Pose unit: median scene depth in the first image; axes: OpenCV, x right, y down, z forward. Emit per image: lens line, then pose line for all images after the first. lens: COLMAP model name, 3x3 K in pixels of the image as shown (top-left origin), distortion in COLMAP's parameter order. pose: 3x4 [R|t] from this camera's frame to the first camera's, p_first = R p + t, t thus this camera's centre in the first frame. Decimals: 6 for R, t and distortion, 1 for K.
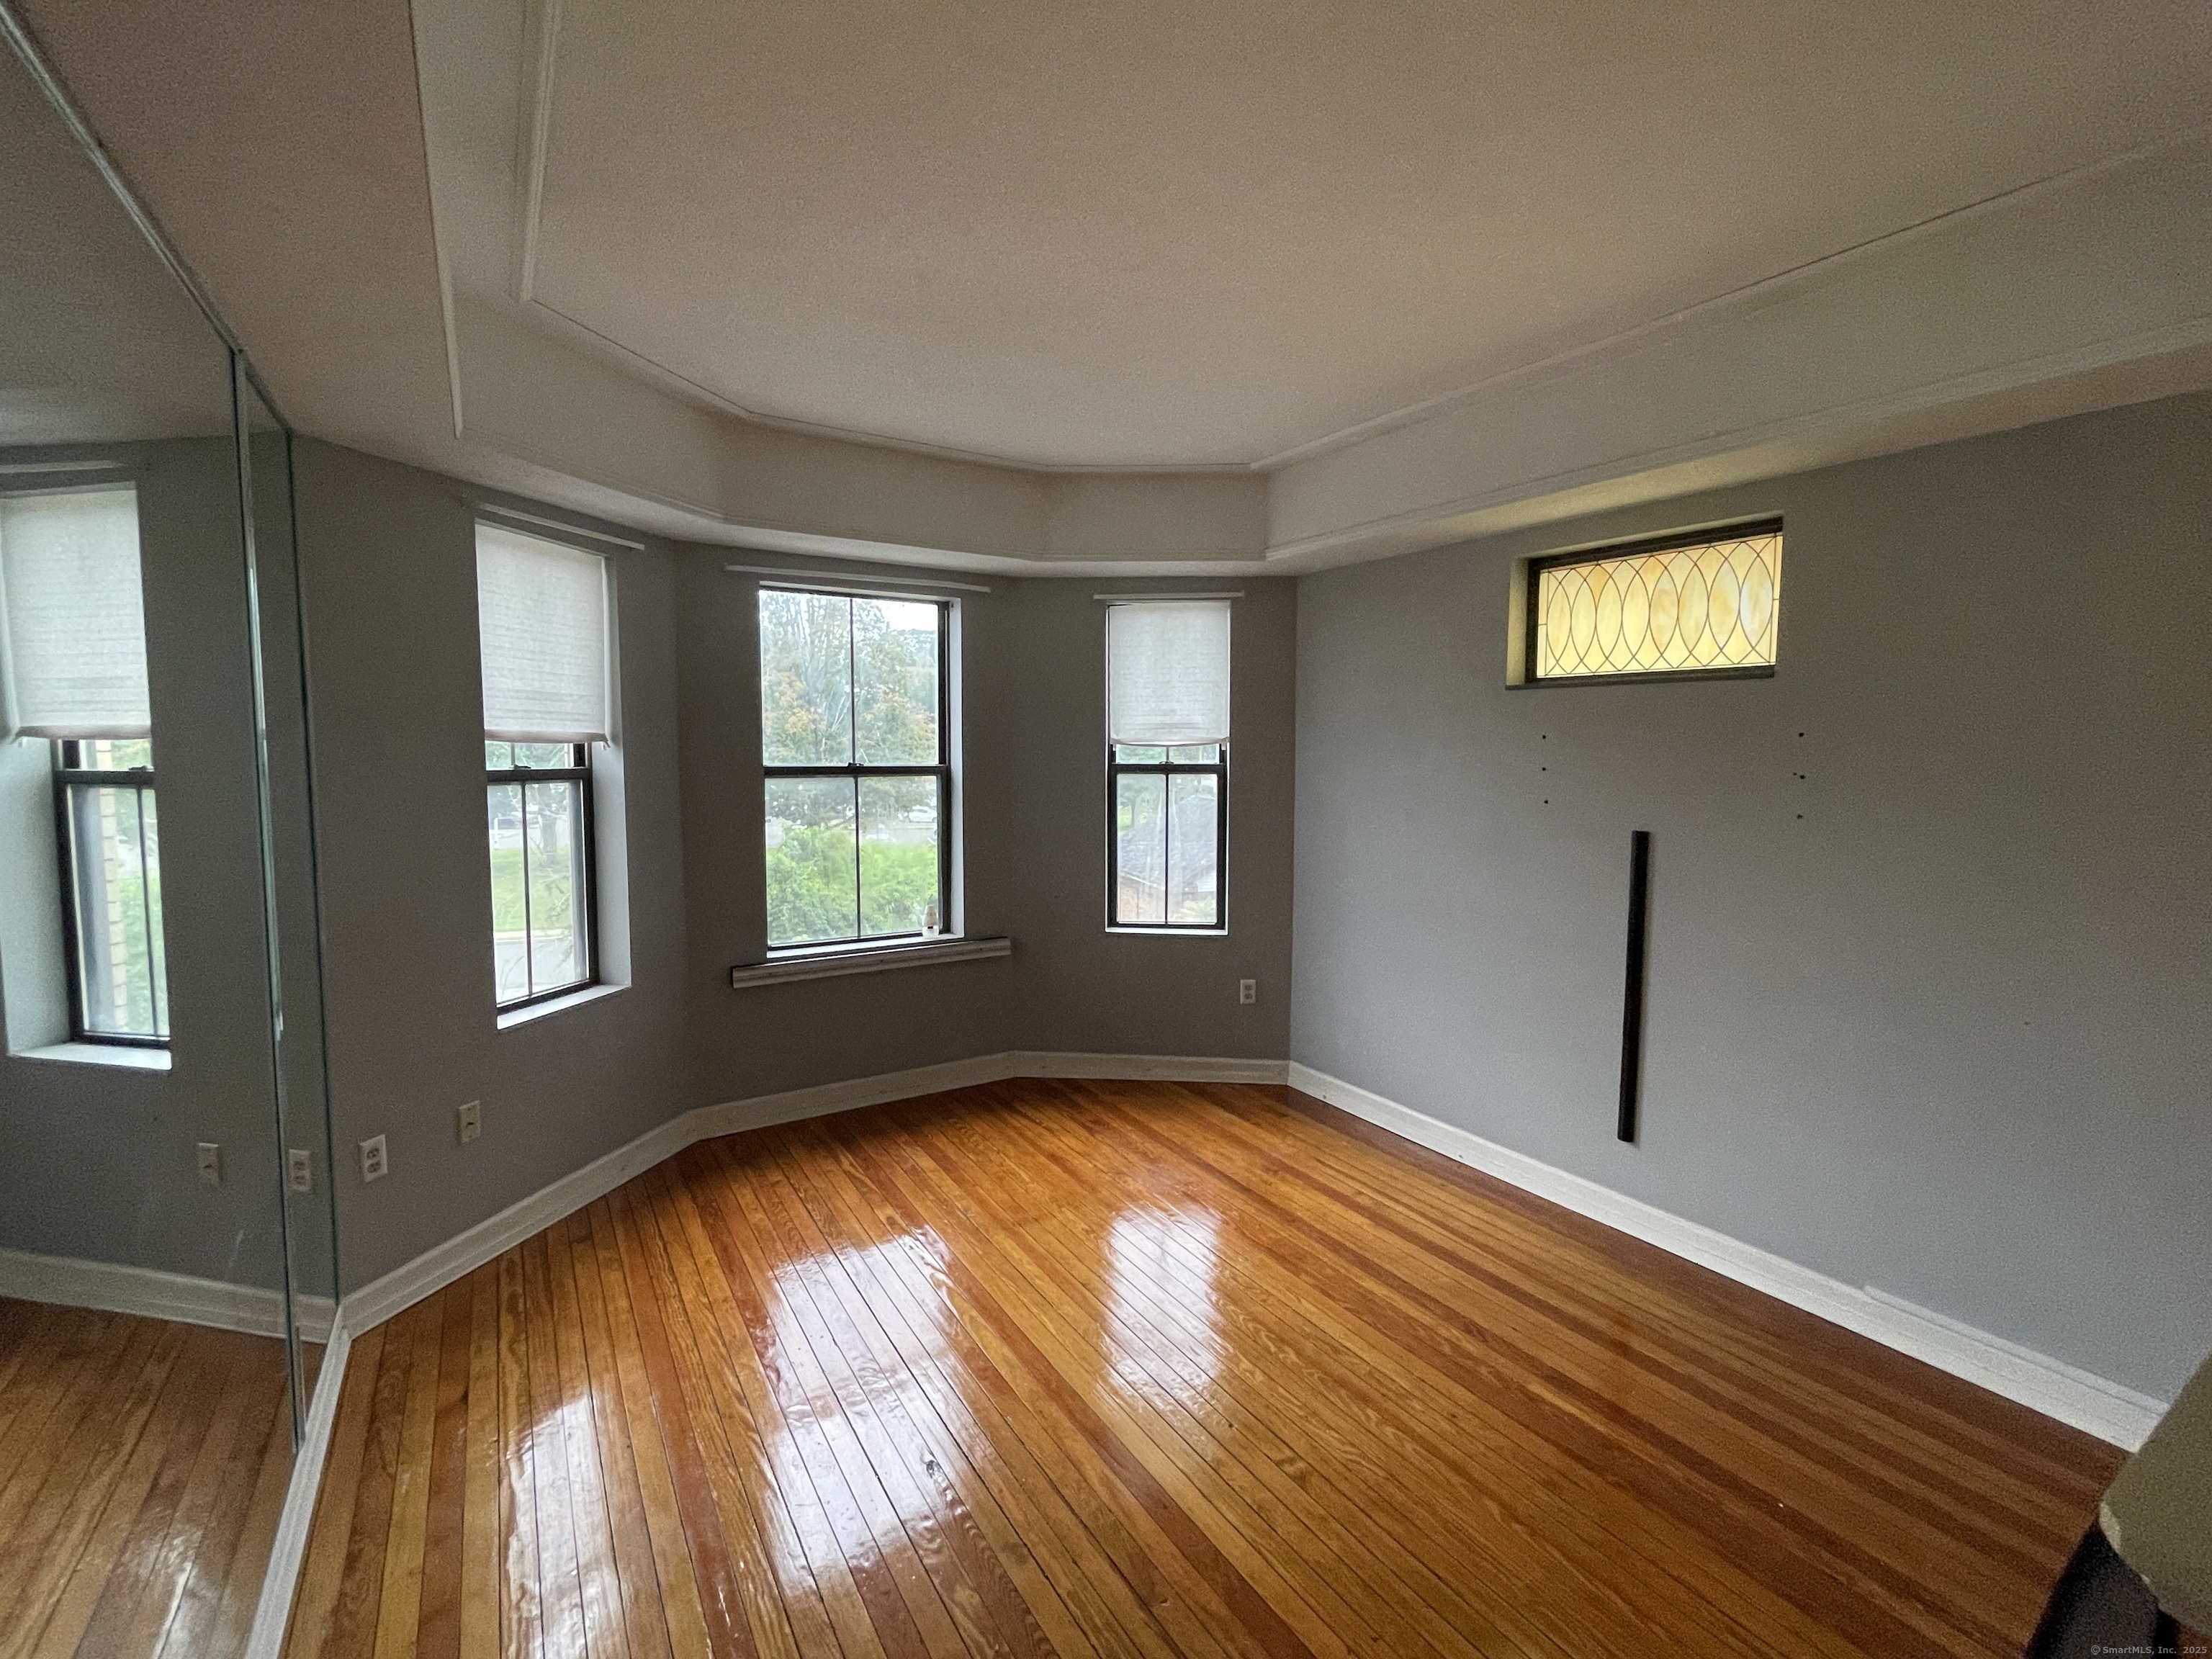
lens RADIAL K [[975.6, 0, 1118.2], [0, 975.6, 825.0], [0, 0, 1]] dist [0.006819, 0.000926]
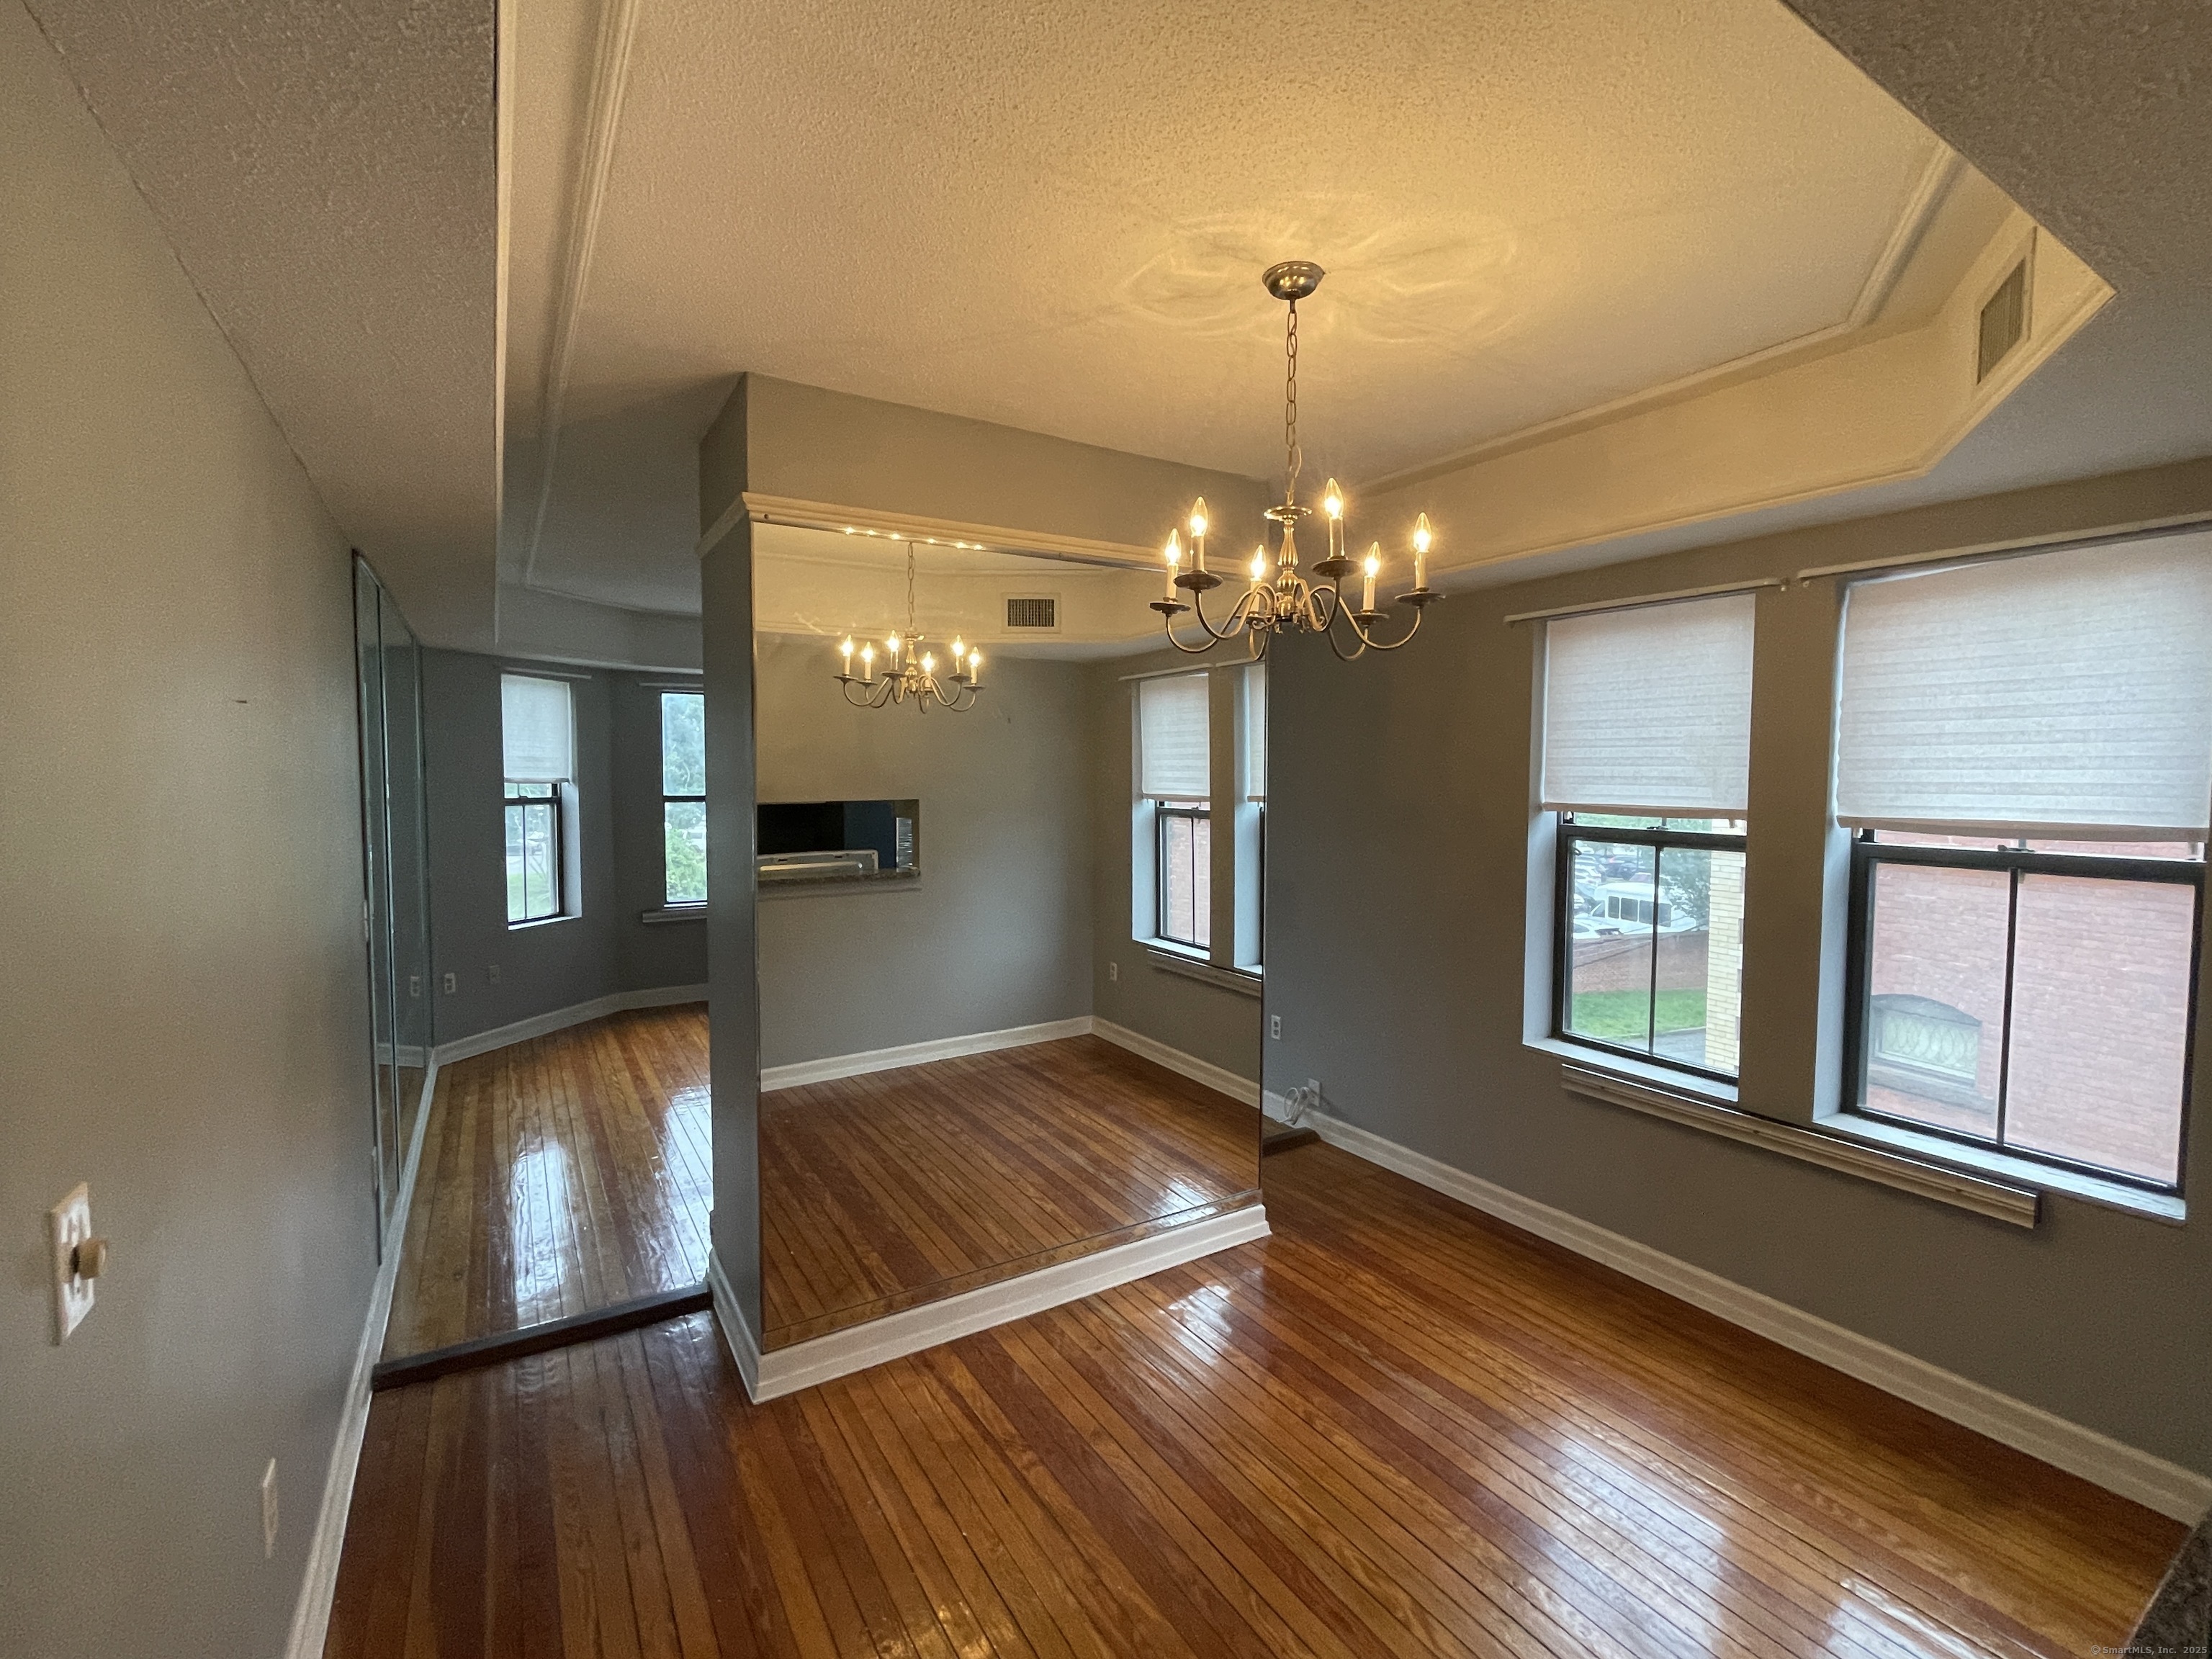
lens RADIAL K [[975.6, 0, 1098.4], [0, 975.6, 827.2], [0, 0, 1]] dist [0.006819, 0.000926]
pose [[0.999647, -0.009144, -0.024942, 0.542937], [0.008306, 0.999405, -0.033477, 0.071997], [0.025233, 0.033258, 0.999128, -0.849807]]
